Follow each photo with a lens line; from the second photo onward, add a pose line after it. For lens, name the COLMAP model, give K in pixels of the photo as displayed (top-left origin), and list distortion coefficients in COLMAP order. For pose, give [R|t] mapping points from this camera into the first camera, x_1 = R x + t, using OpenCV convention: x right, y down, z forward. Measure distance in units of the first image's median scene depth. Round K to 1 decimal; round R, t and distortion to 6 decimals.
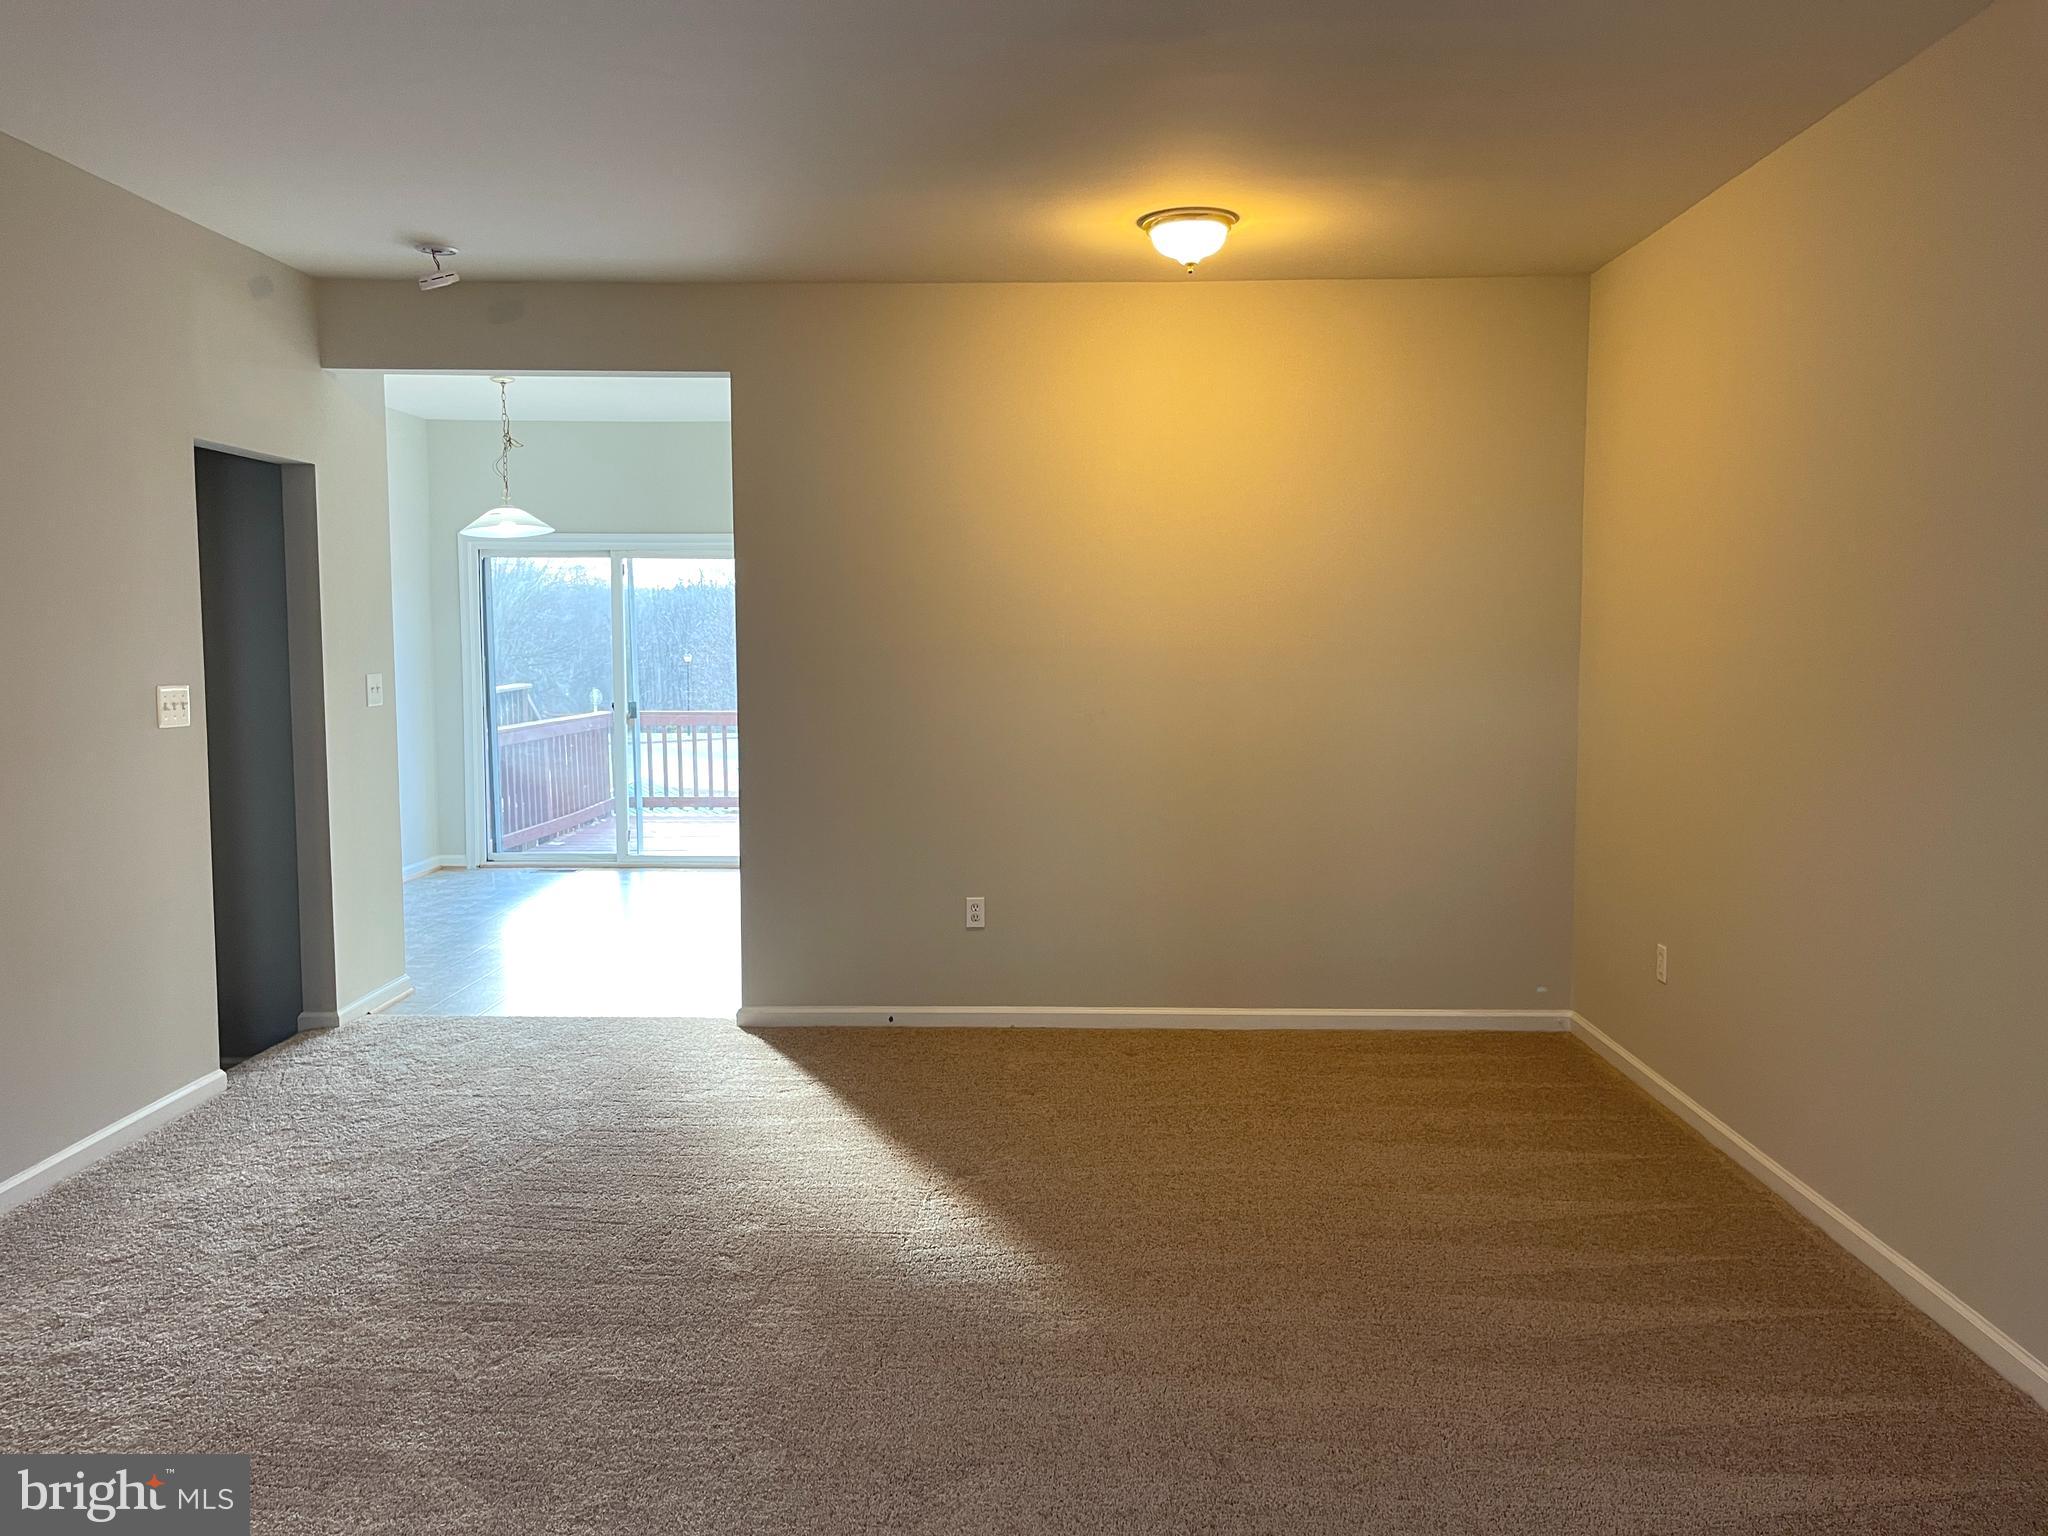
lens RADIAL K [[1524.6, 0, 1036.1], [0, 1524.6, 748.4], [0, 0, 1]] dist [0.046938, -0.040350]
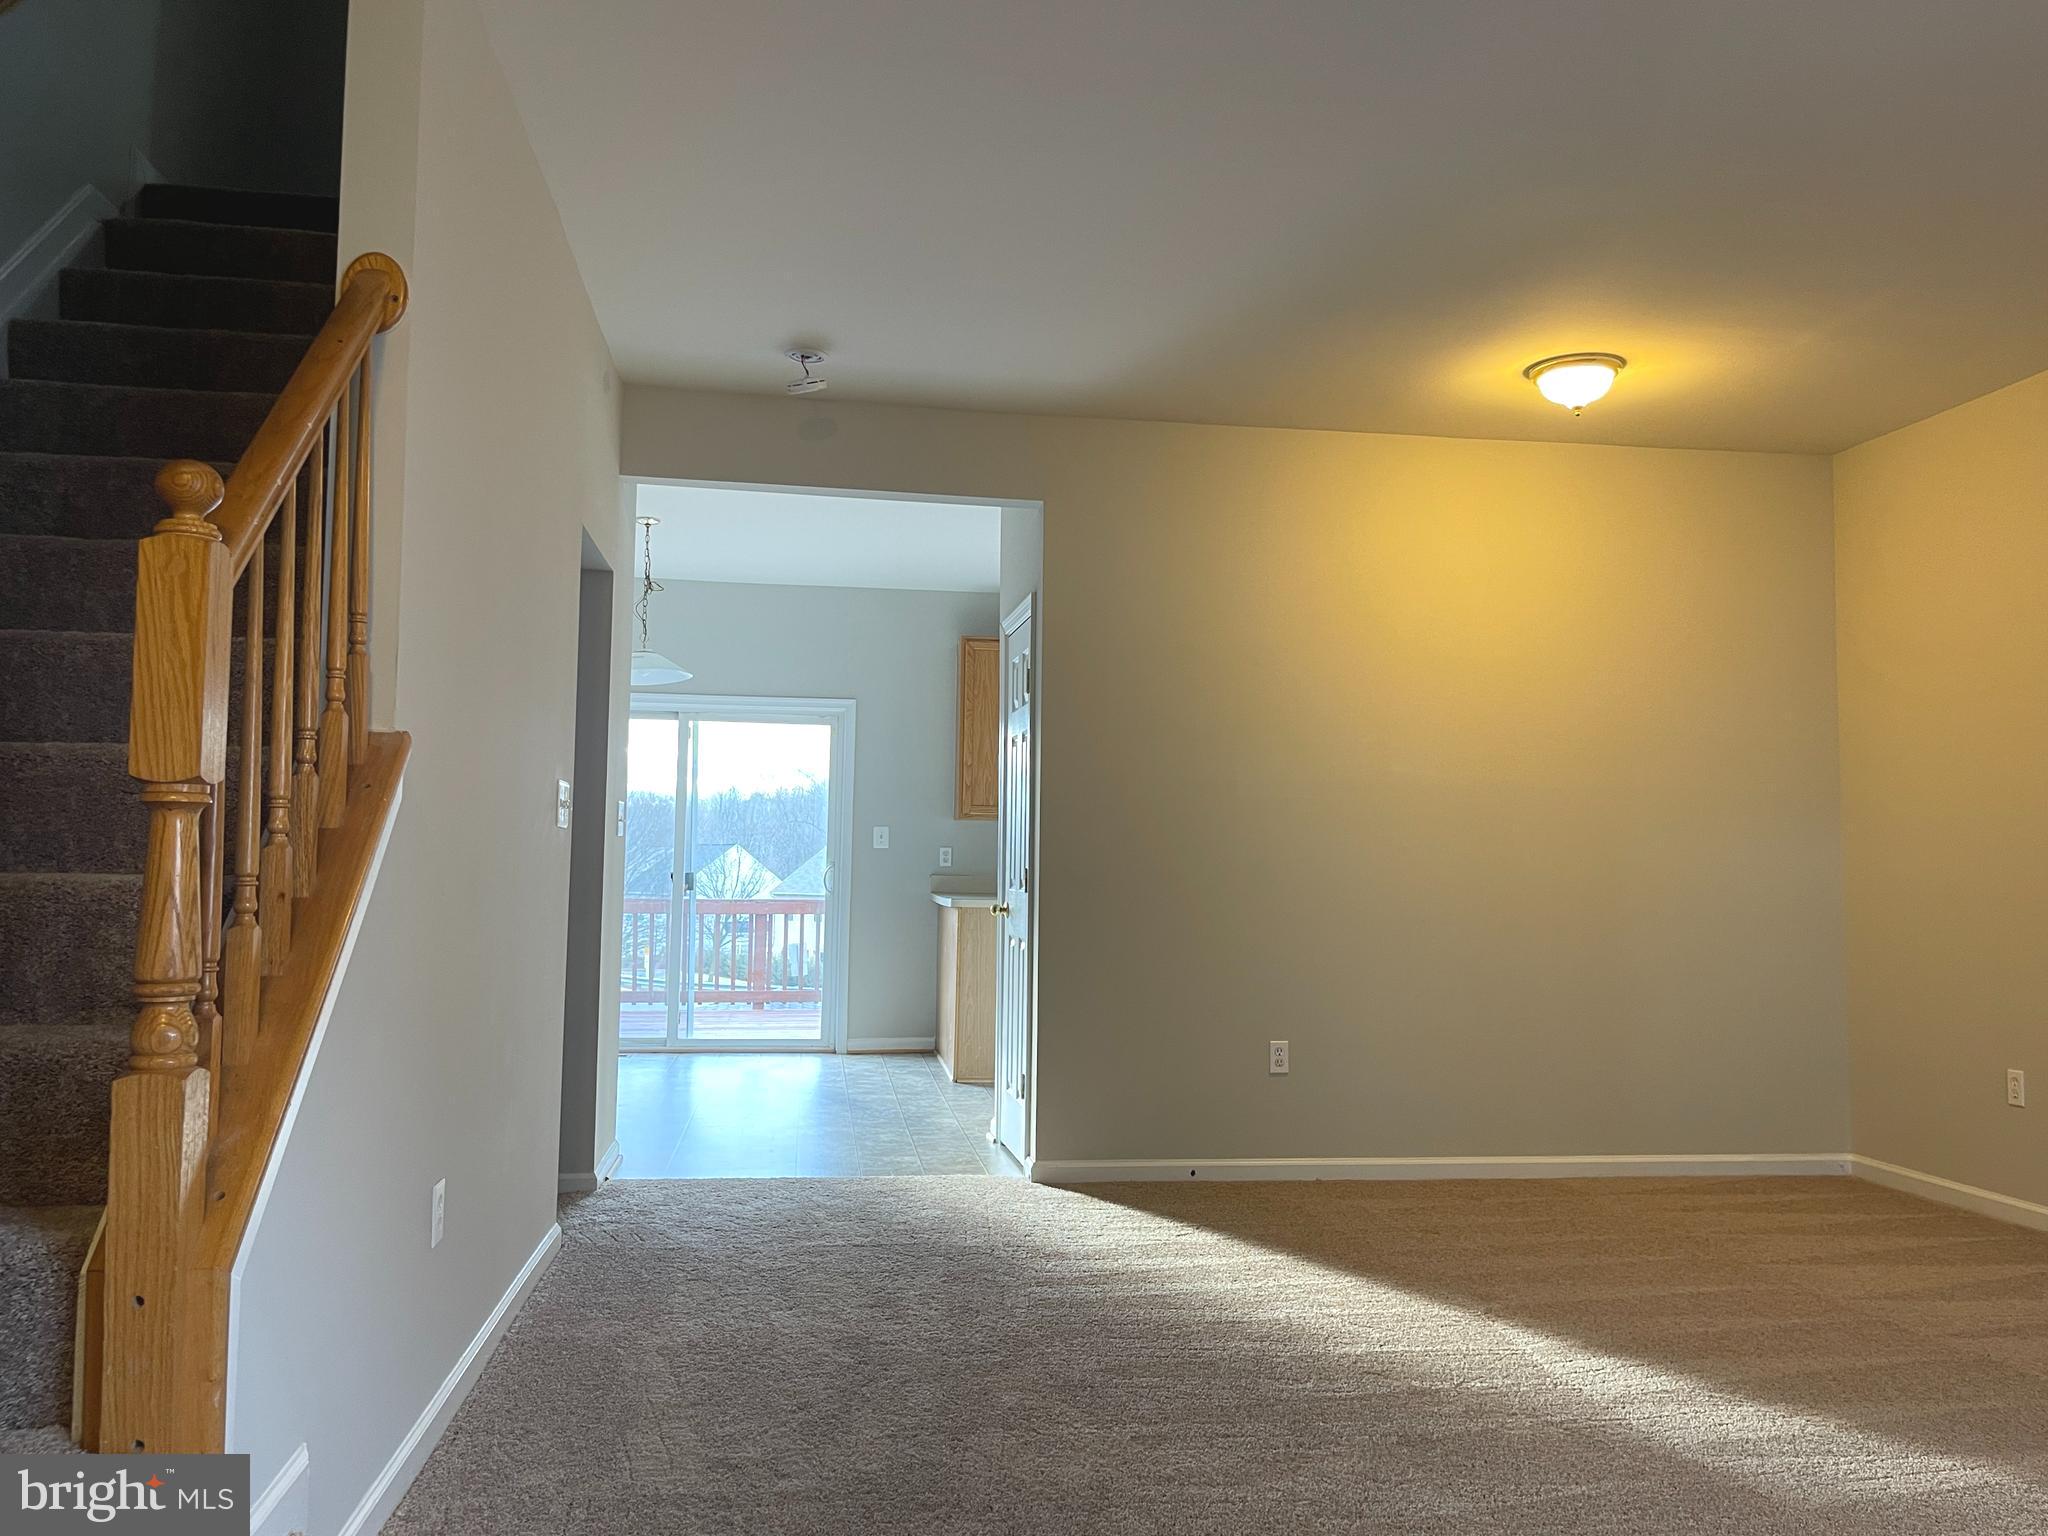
lens RADIAL K [[1524.6, 0, 1023.4], [0, 1524.6, 758.2], [0, 0, 1]] dist [0.046938, -0.040350]
pose [[0.984484, 0.030410, 0.172821, -0.370882], [-0.003925, 0.988439, -0.151570, 0.068208], [-0.175433, 0.148540, 0.973221, 0.062735]]
